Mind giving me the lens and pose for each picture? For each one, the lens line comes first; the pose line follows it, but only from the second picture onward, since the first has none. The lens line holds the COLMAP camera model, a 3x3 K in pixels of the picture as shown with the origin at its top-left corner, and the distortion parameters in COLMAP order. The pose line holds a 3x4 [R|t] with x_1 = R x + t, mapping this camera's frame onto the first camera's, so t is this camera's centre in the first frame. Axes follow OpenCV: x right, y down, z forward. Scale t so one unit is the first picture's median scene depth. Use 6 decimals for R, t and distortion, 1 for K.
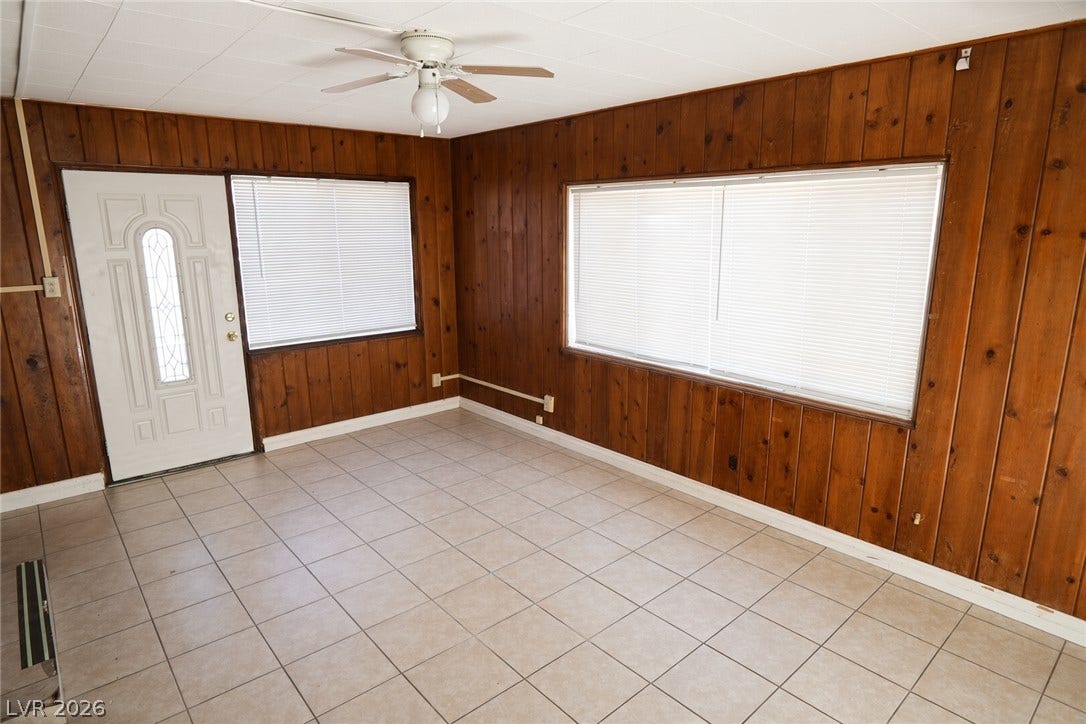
lens RADIAL K [[611.4, 0, 540.7], [0, 611.4, 362.6], [0, 0, 1]] dist [-0.029507, 0.003778]
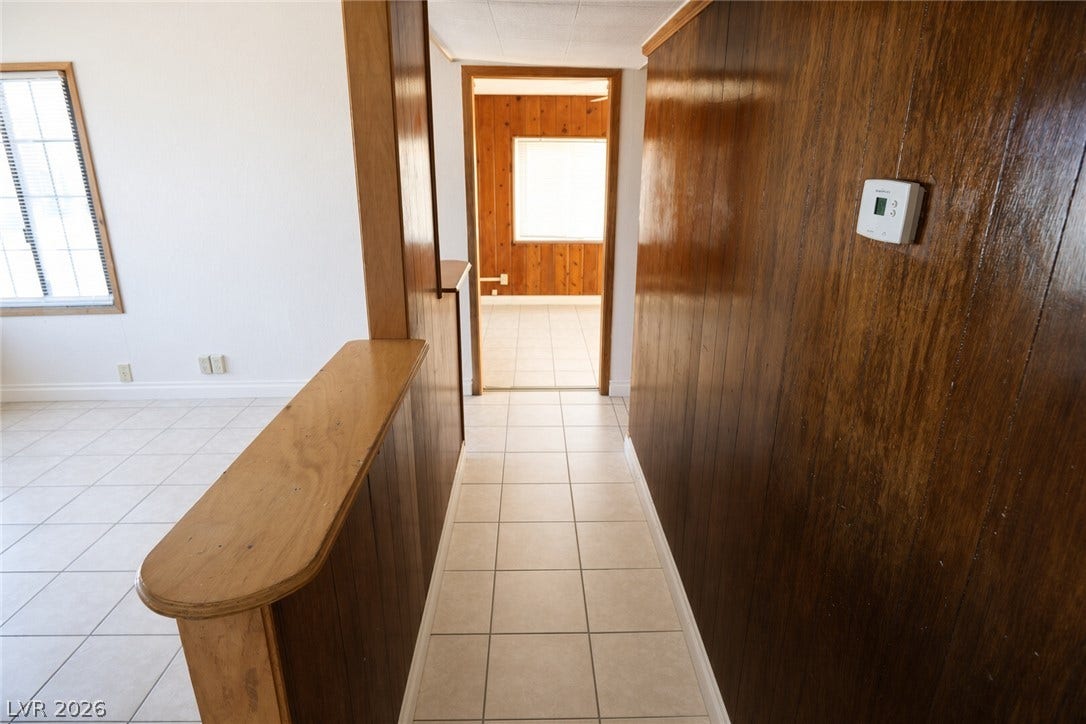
lens RADIAL K [[611.4, 0, 544.5], [0, 611.4, 359.0], [0, 0, 1]] dist [-0.029507, 0.003778]
pose [[0.633657, -0.246863, 0.733170, -1.133266], [0.160943, 0.969050, 0.187187, -0.011558], [-0.756688, -0.000614, 0.653776, -0.102060]]
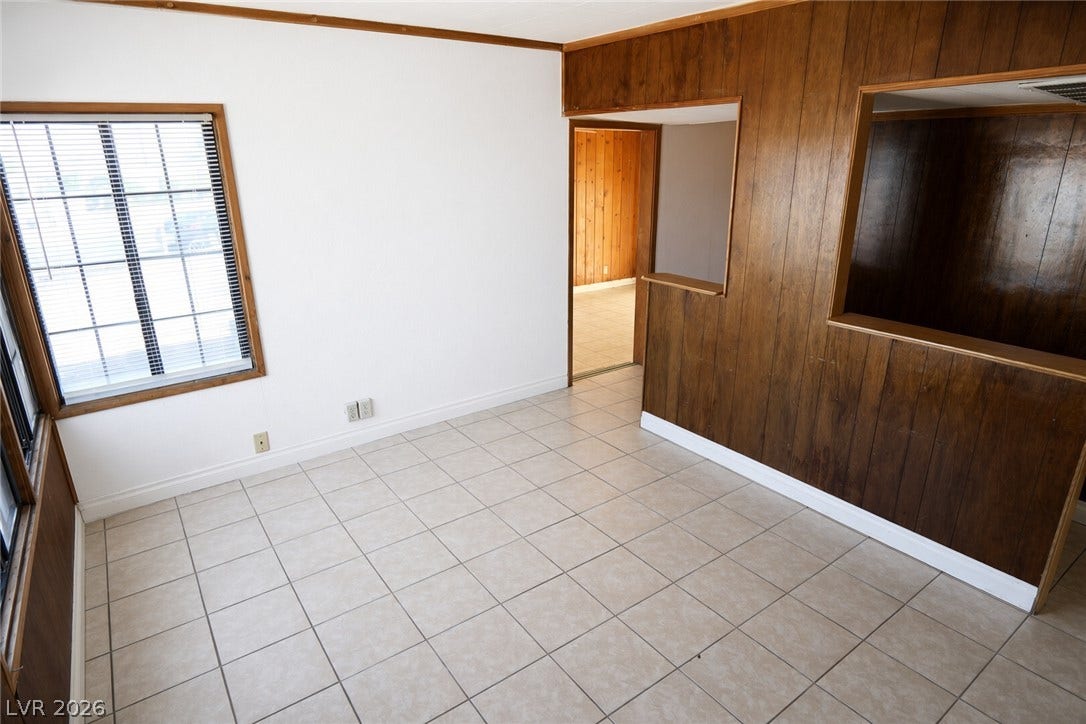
lens RADIAL K [[611.4, 0, 542.1], [0, 611.4, 362.6], [0, 0, 1]] dist [-0.029507, 0.003778]
pose [[0.094766, -0.315523, 0.944174, -1.938185], [0.226325, 0.930435, 0.288215, -0.305767], [-0.969431, 0.186377, 0.159584, 0.883752]]
